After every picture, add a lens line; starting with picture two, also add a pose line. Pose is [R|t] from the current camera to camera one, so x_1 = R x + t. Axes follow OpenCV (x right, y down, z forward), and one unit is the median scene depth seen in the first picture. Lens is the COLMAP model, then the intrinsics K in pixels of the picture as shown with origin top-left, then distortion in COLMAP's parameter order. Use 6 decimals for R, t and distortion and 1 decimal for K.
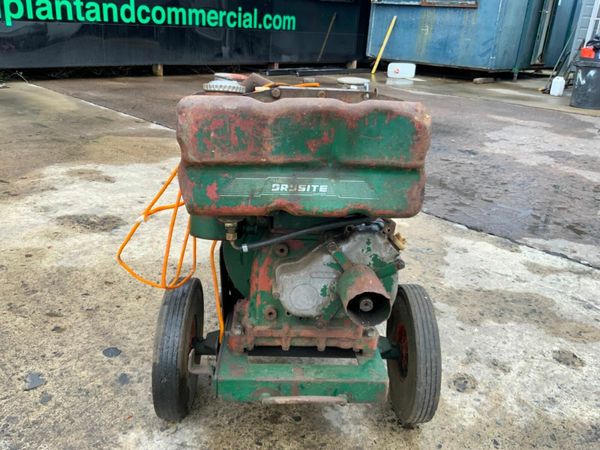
lens RADIAL K [[496.3, 0, 300.0], [0, 496.3, 222.5], [0, 0, 1]] dist [0.029967, -0.071329]
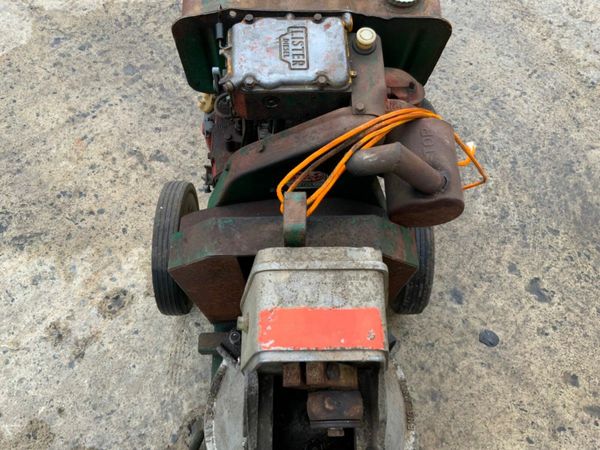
lens RADIAL K [[496.3, 0, 305.1], [0, 496.3, 223.2], [0, 0, 1]] dist [0.029967, -0.071329]
pose [[-0.996816, -0.054397, -0.058307, 0.025374], [-0.062513, 0.079135, 0.994902, -0.650454], [-0.049506, 0.995379, -0.082283, 0.884129]]
